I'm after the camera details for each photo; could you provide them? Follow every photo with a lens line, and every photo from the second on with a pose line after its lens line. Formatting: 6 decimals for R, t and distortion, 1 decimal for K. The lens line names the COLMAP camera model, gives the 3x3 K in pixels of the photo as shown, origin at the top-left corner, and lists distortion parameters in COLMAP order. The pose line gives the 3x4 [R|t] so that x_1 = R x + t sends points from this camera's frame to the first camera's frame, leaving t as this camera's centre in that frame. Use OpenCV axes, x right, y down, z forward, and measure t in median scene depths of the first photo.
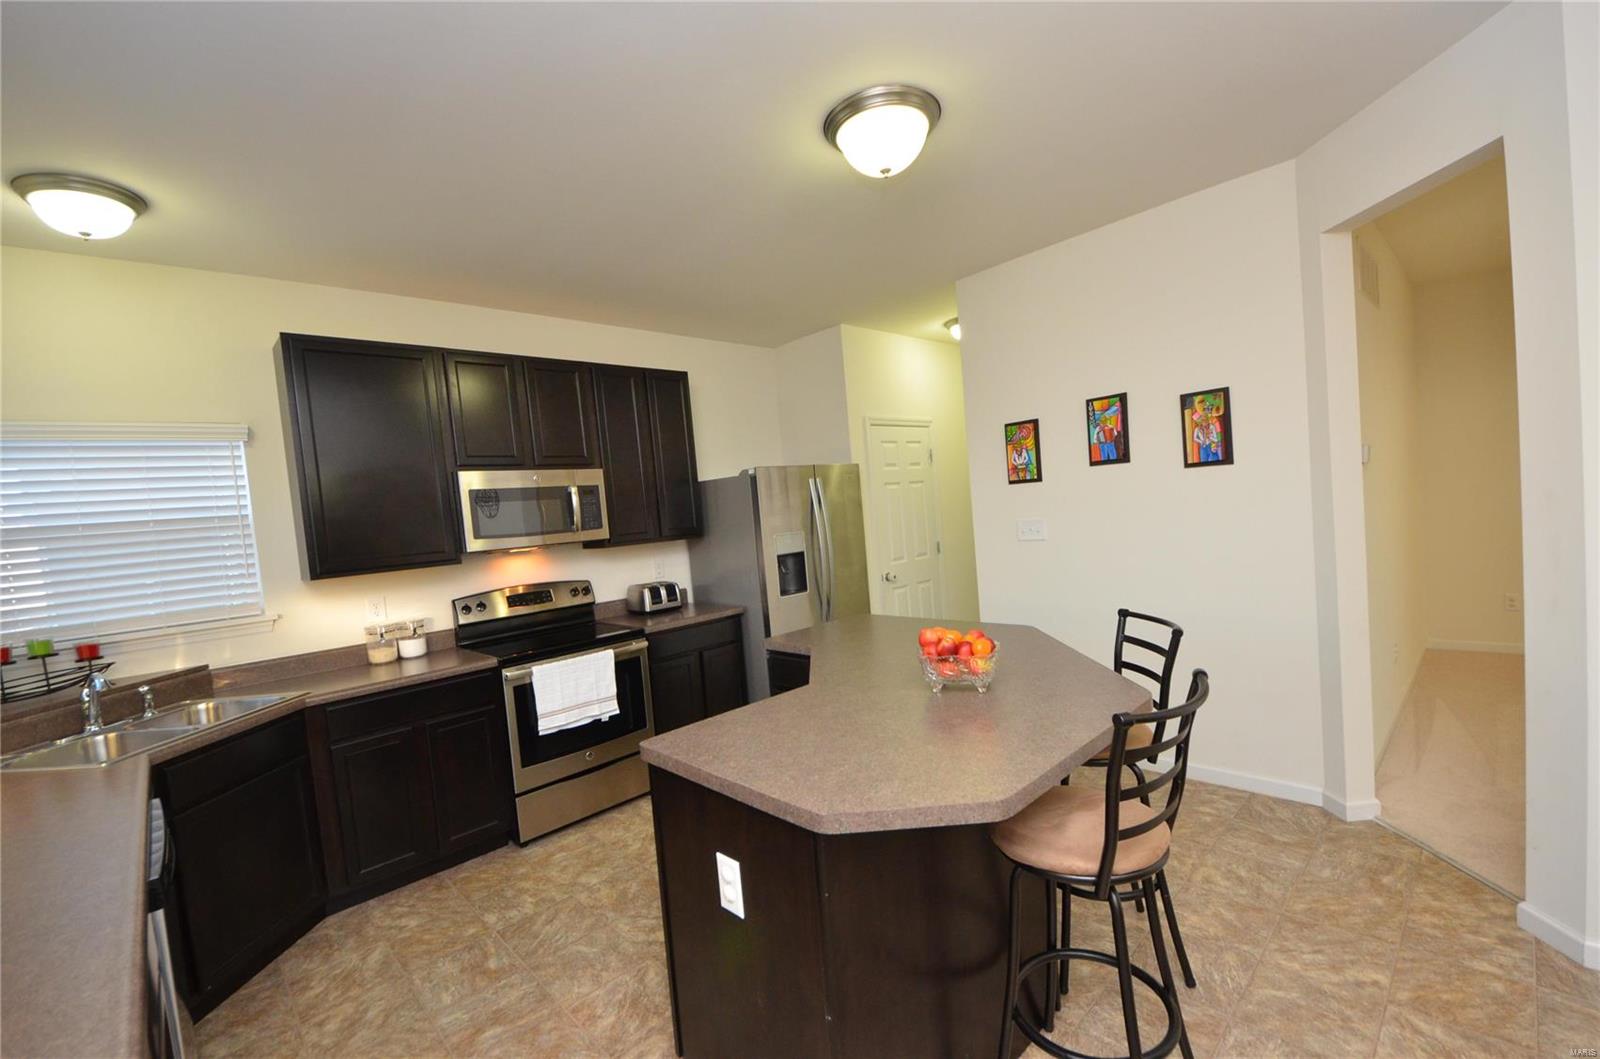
lens RADIAL K [[676.5, 0, 804.2], [0, 676.5, 534.3], [0, 0, 1]] dist [0.020795, -0.018060]
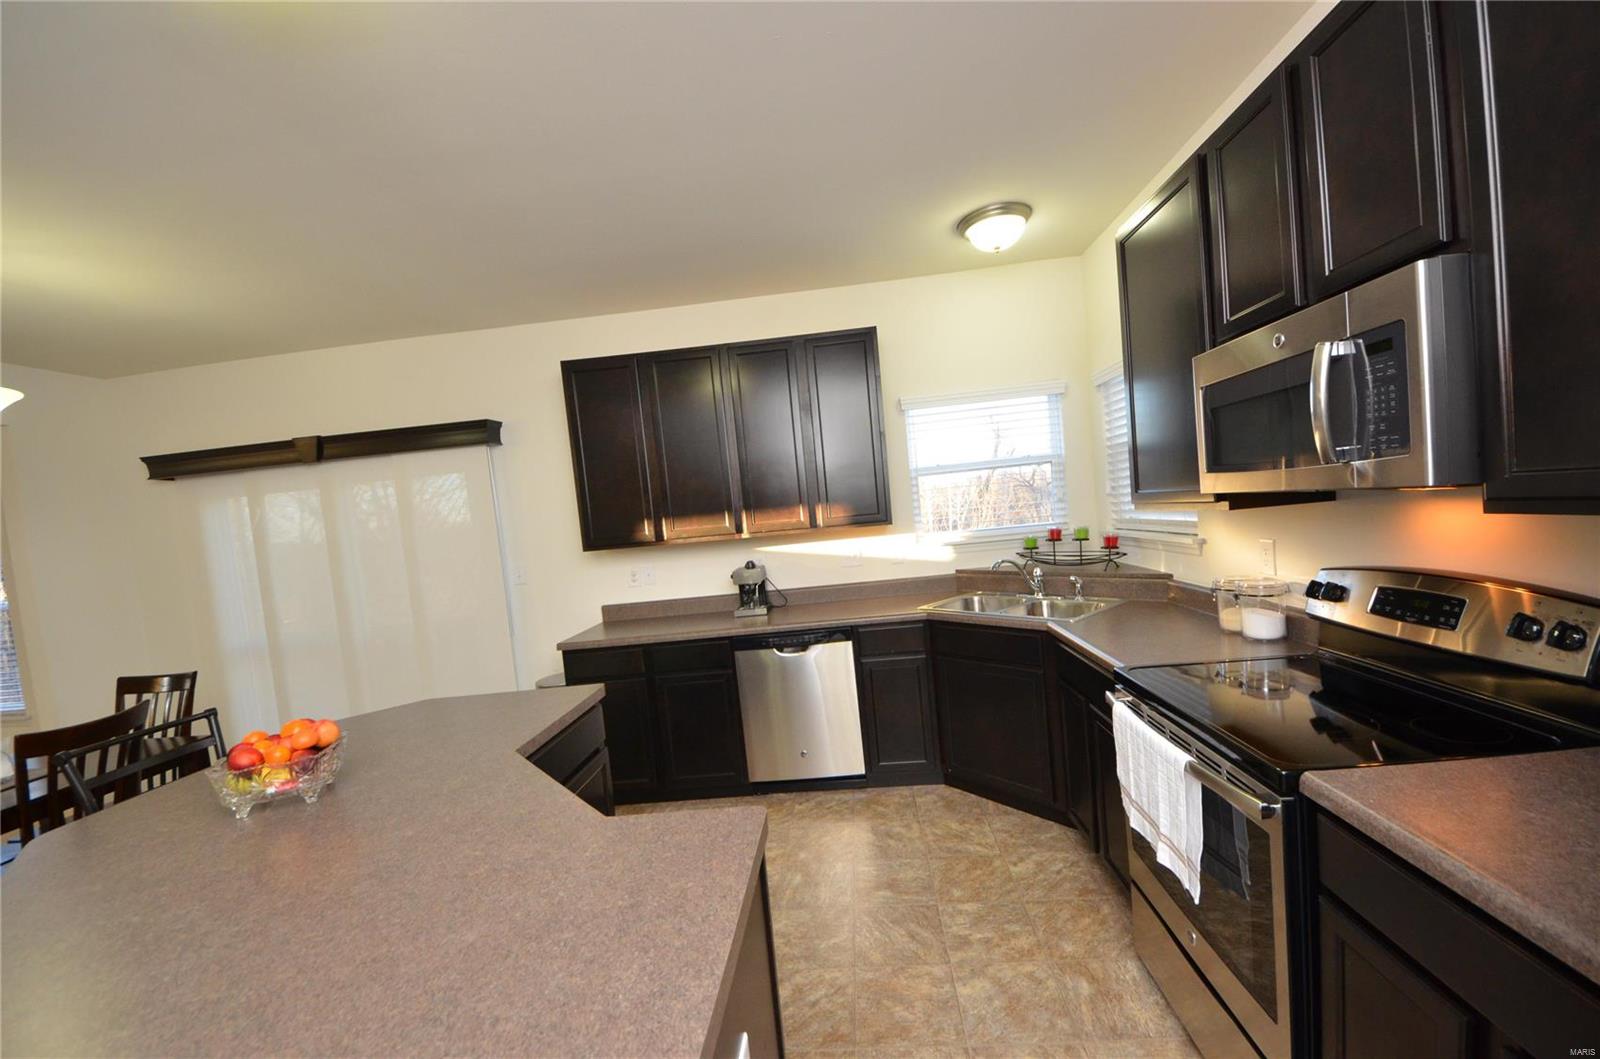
lens RADIAL K [[628.3, 0, 808.8], [0, 628.3, 538.5], [0, 0, 1]] dist [0.011372, -0.000029]
pose [[-0.725697, 0.187113, -0.662082, 0.134319], [0.134247, 0.982321, 0.130472, -0.054343], [0.674790, 0.005801, -0.737987, 1.145095]]
